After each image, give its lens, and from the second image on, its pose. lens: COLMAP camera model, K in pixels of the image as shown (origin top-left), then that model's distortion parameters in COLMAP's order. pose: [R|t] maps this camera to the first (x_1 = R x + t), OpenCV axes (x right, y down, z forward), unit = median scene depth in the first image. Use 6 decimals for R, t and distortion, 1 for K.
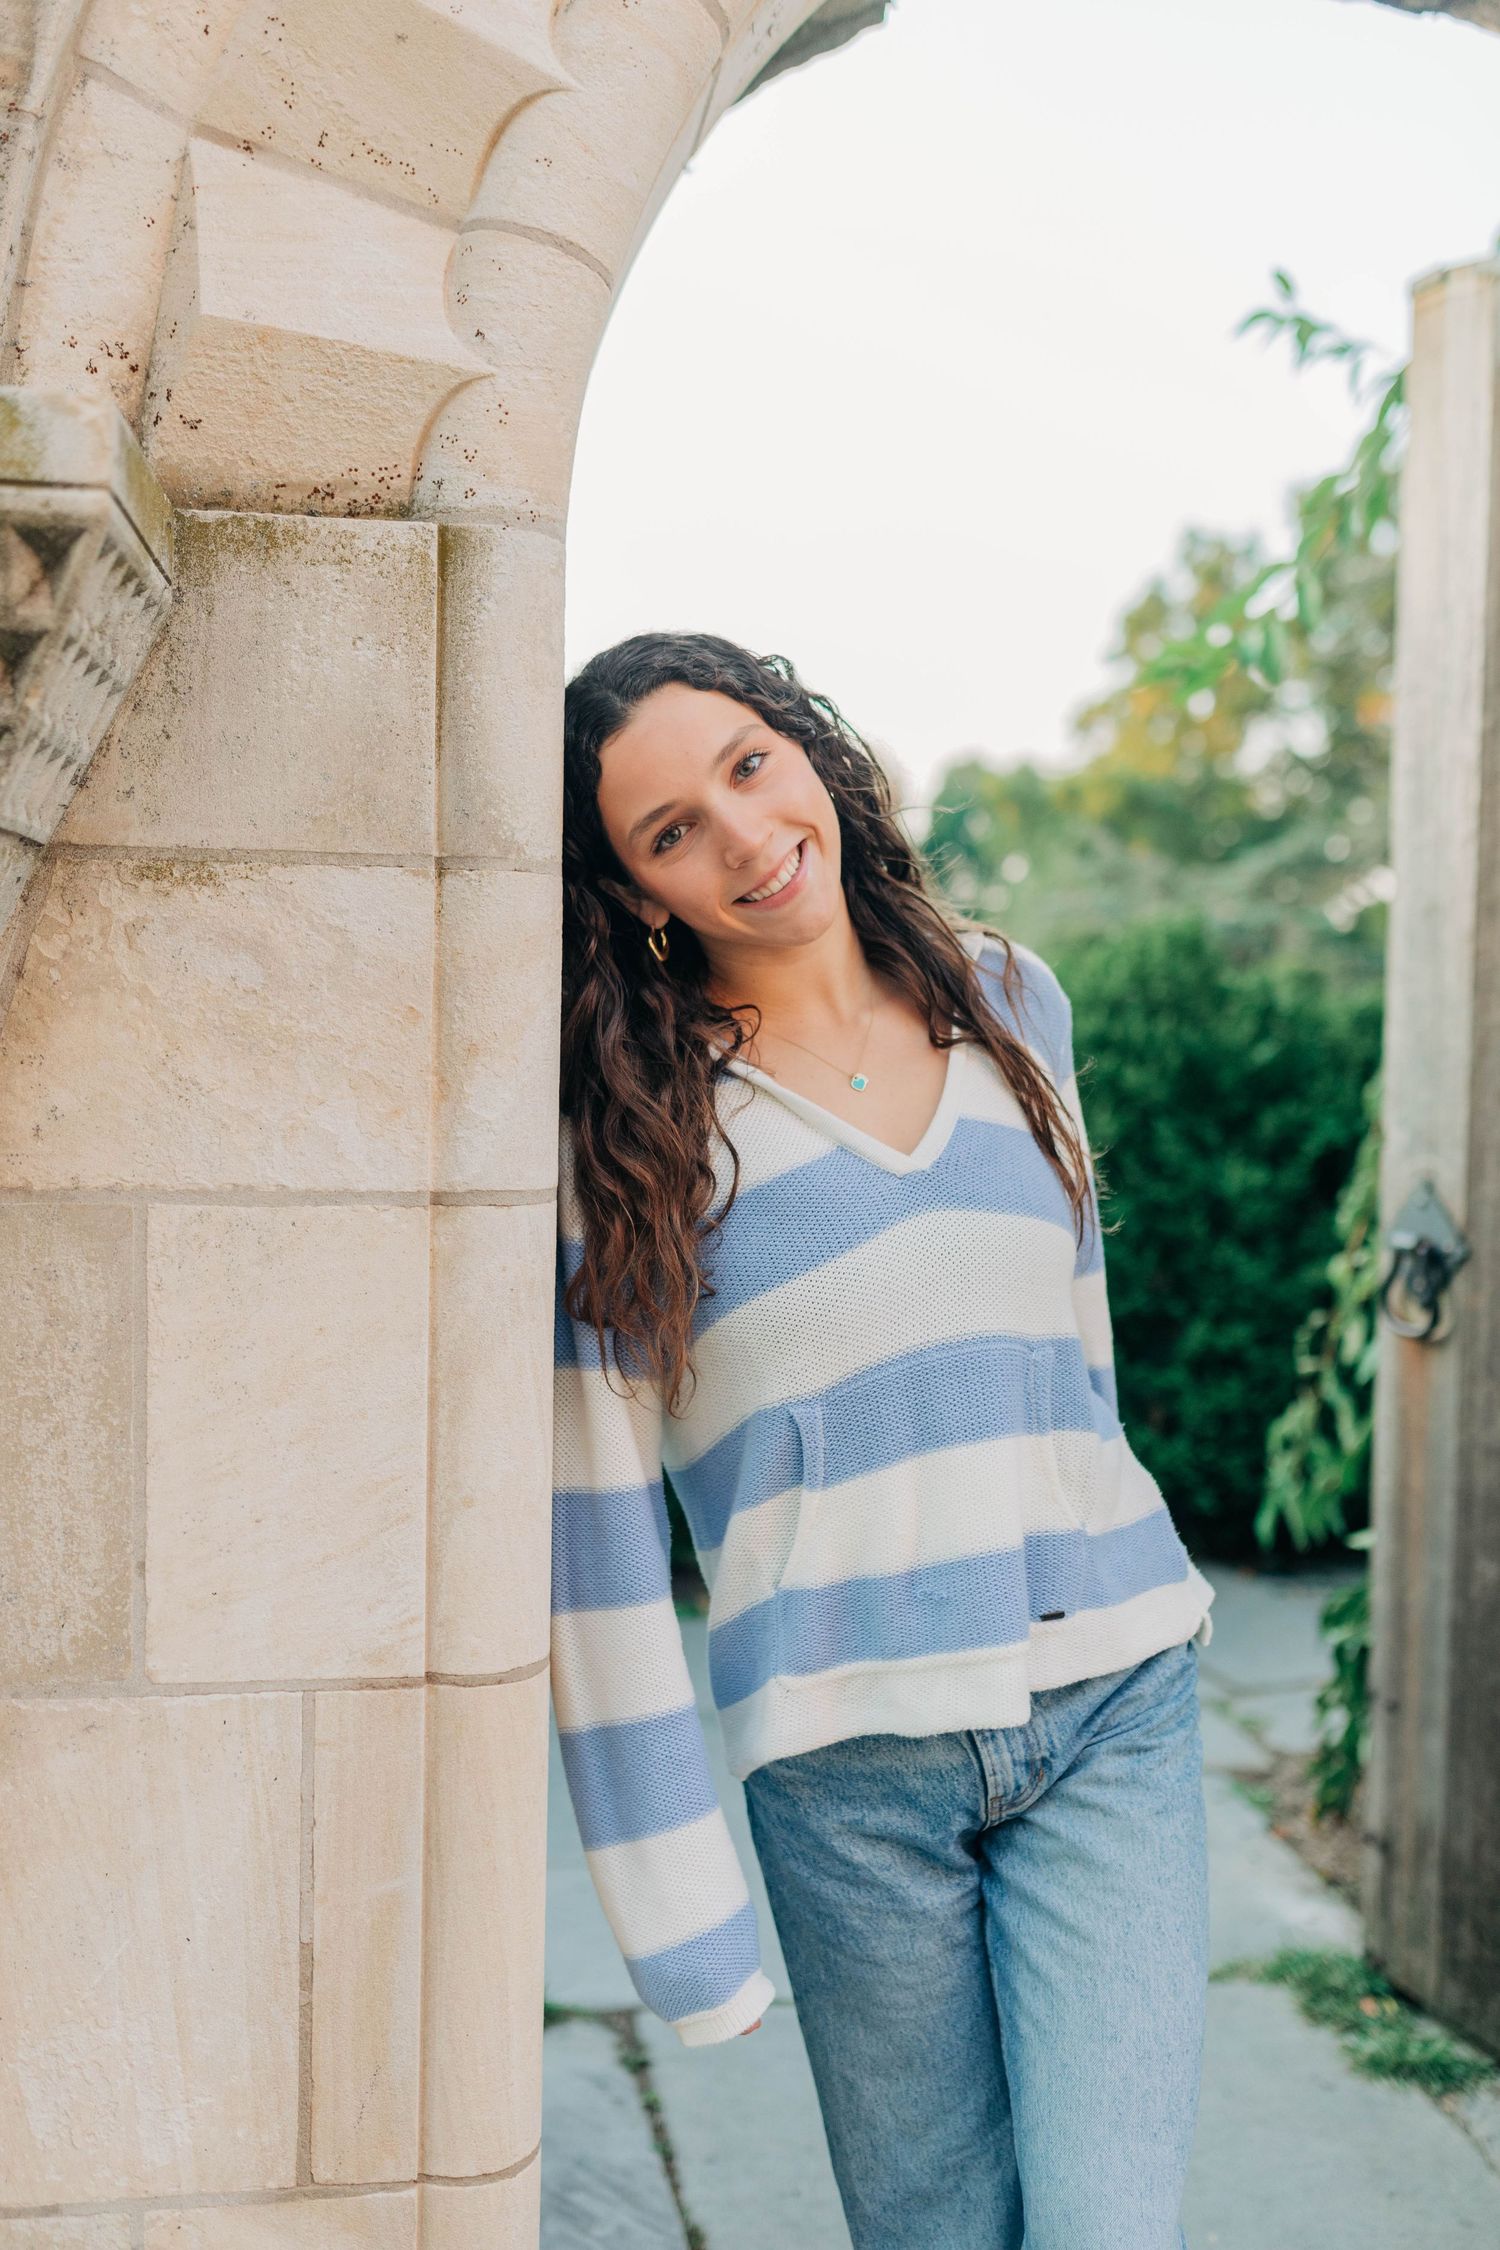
lens RADIAL K [[2146.3, 0, 750.0], [0, 2146.3, 1125.0], [0, 0, 1]] dist [0.000960, 0.007335]
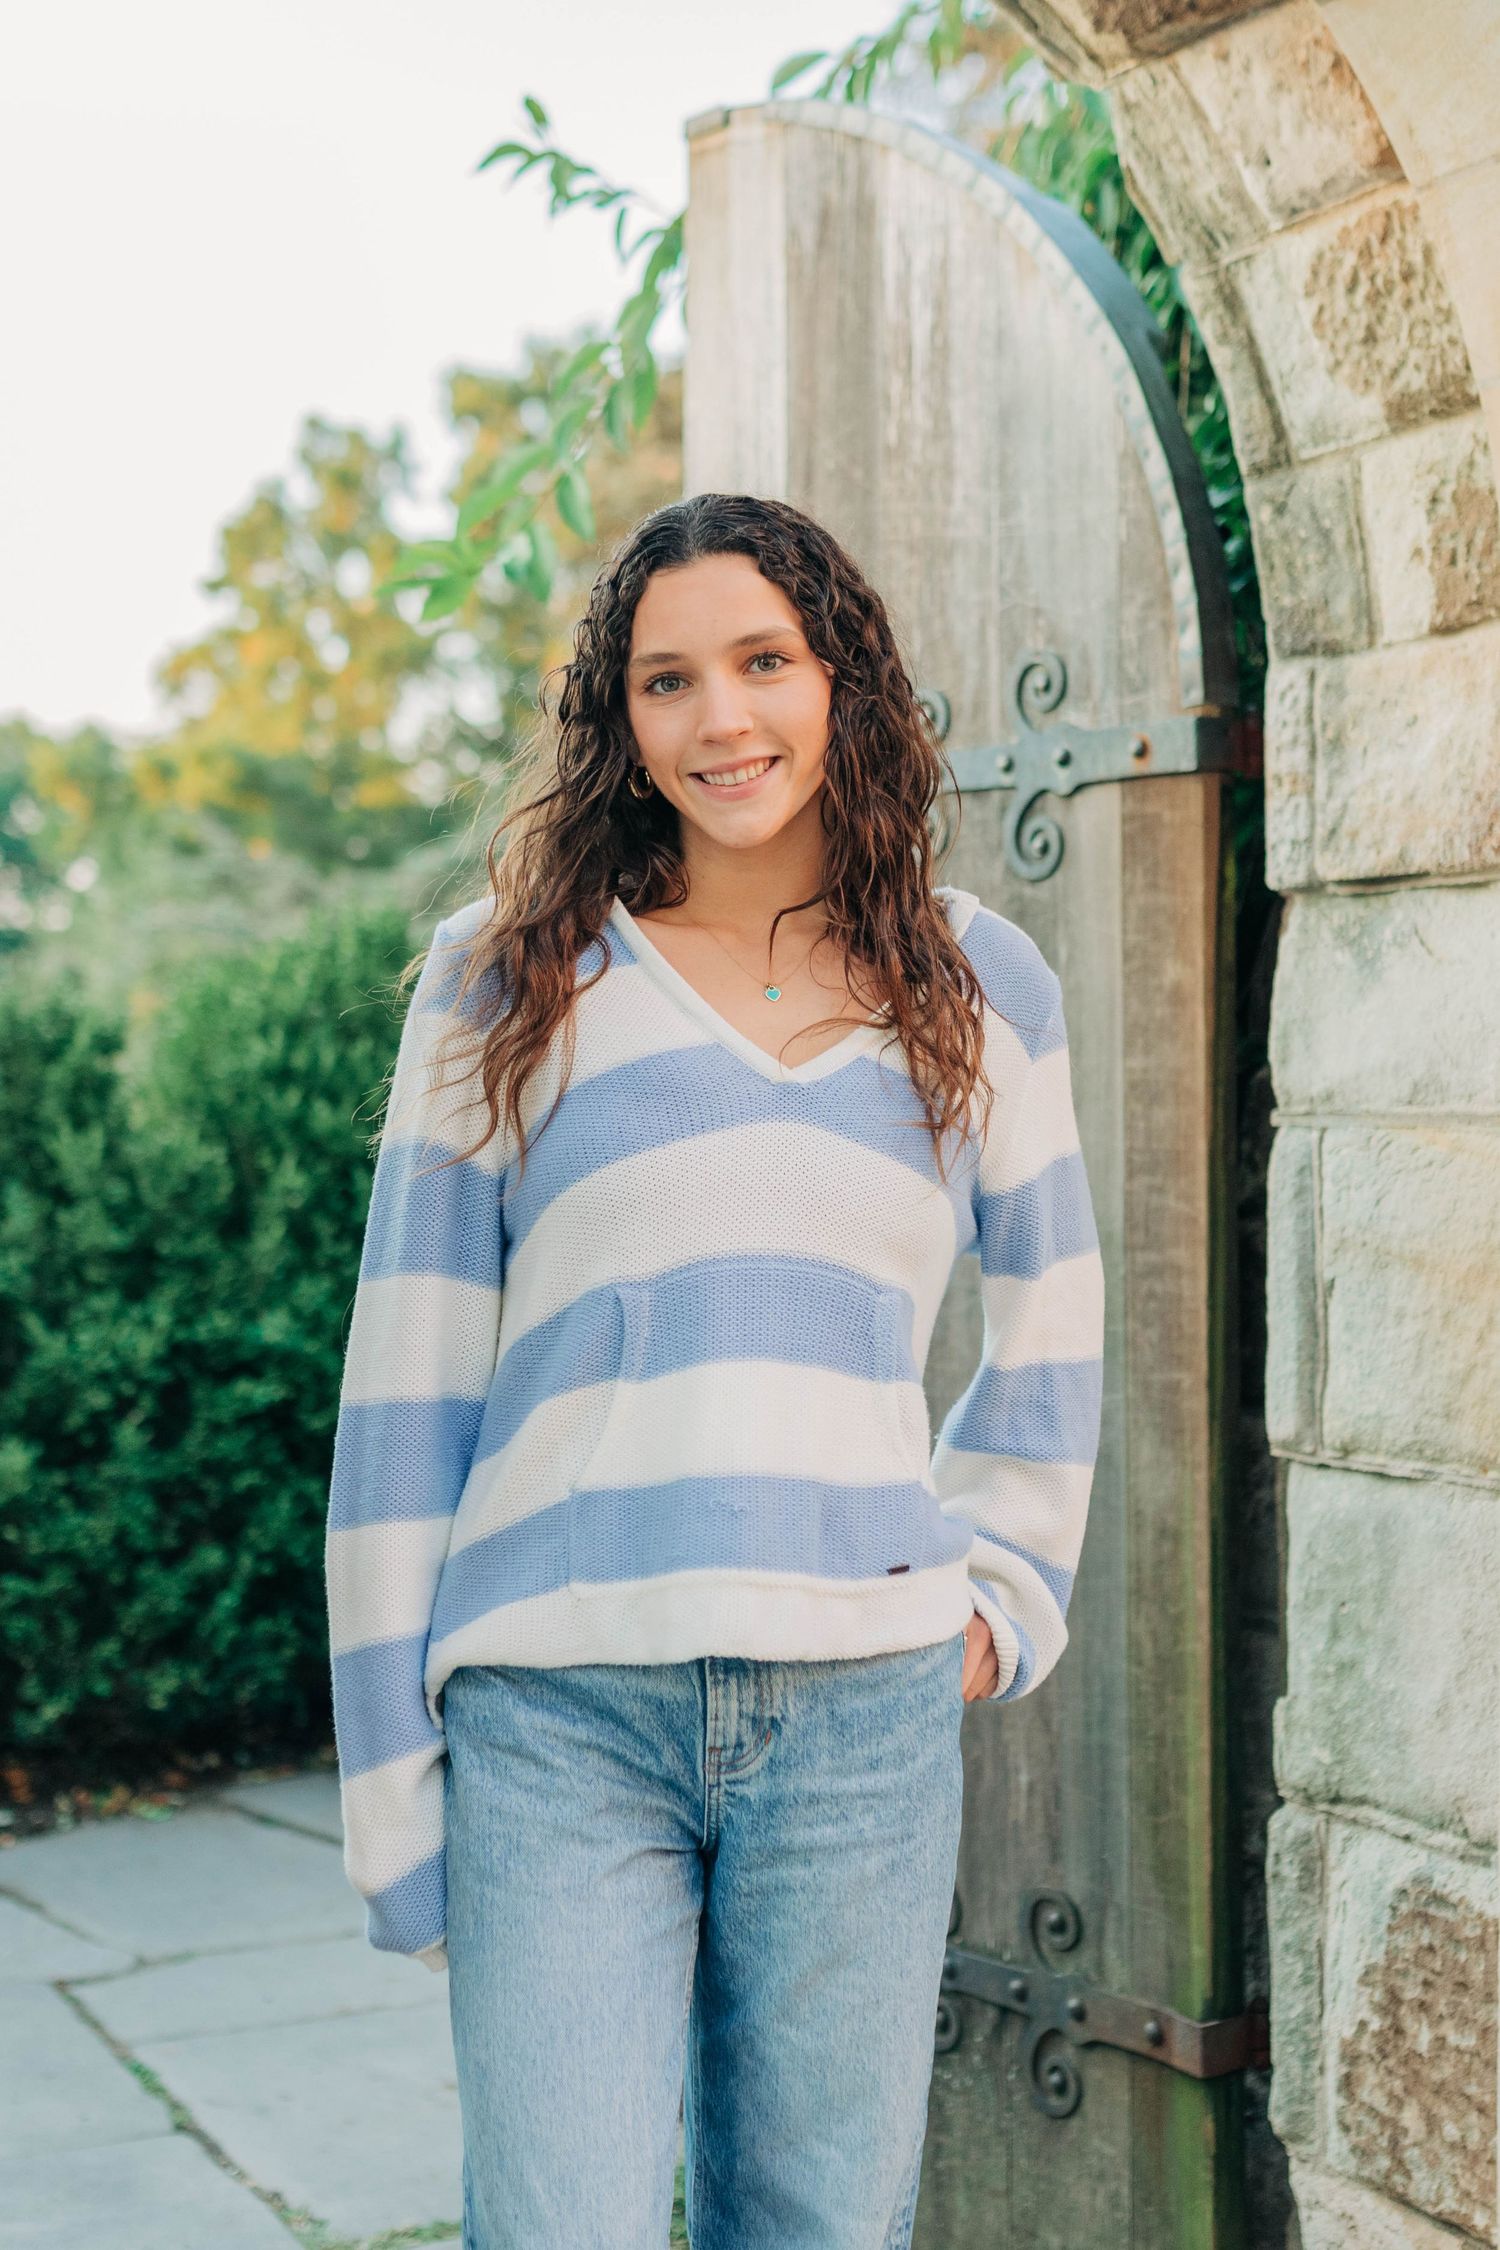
lens RADIAL K [[2983.3, 0, 760.3], [0, 2983.3, 1087.4], [0, 0, 1]] dist [-0.002527, -0.006502]
pose [[0.940754, -0.020481, 0.338471, -0.147282], [0.036756, 0.998452, -0.041746, 0.074503], [-0.337092, 0.051714, 0.940050, -0.186672]]
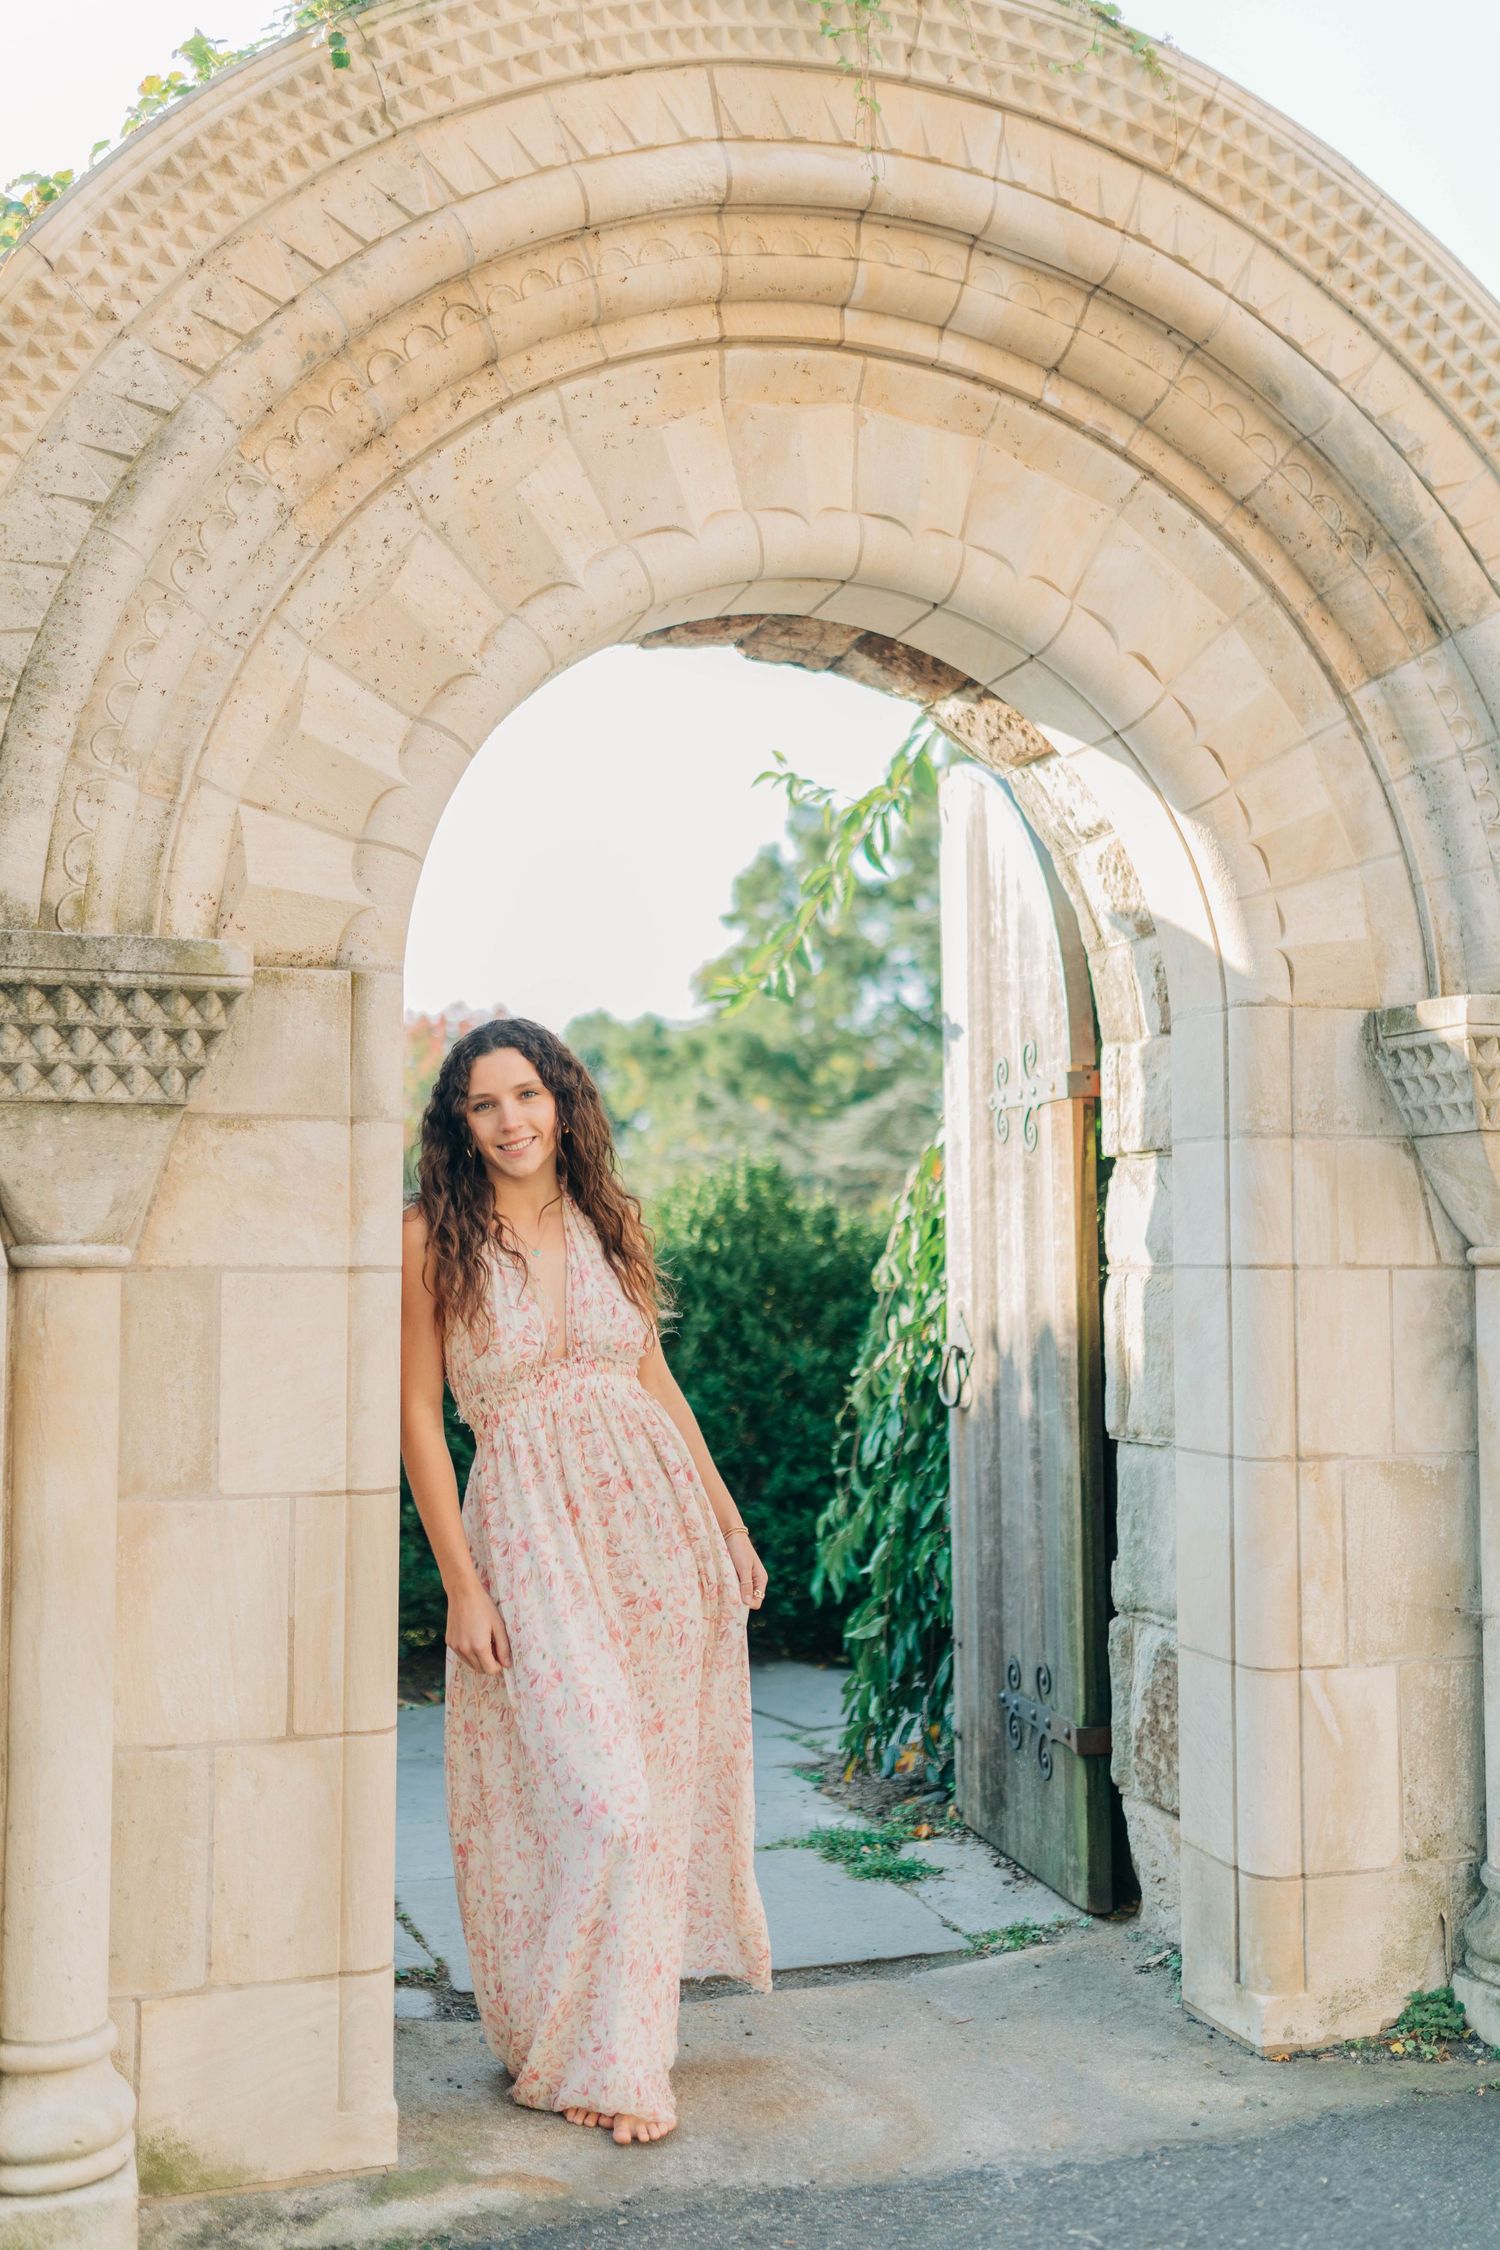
lens RADIAL K [[2146.3, 0, 750.0], [0, 2146.3, 1125.0], [0, 0, 1]] dist [0.000960, 0.007335]
pose [[0.985117, -0.010491, 0.171567, -0.116265], [0.030503, 0.992964, -0.114423, 0.149470], [-0.169160, 0.117954, 0.978505, -1.230549]]
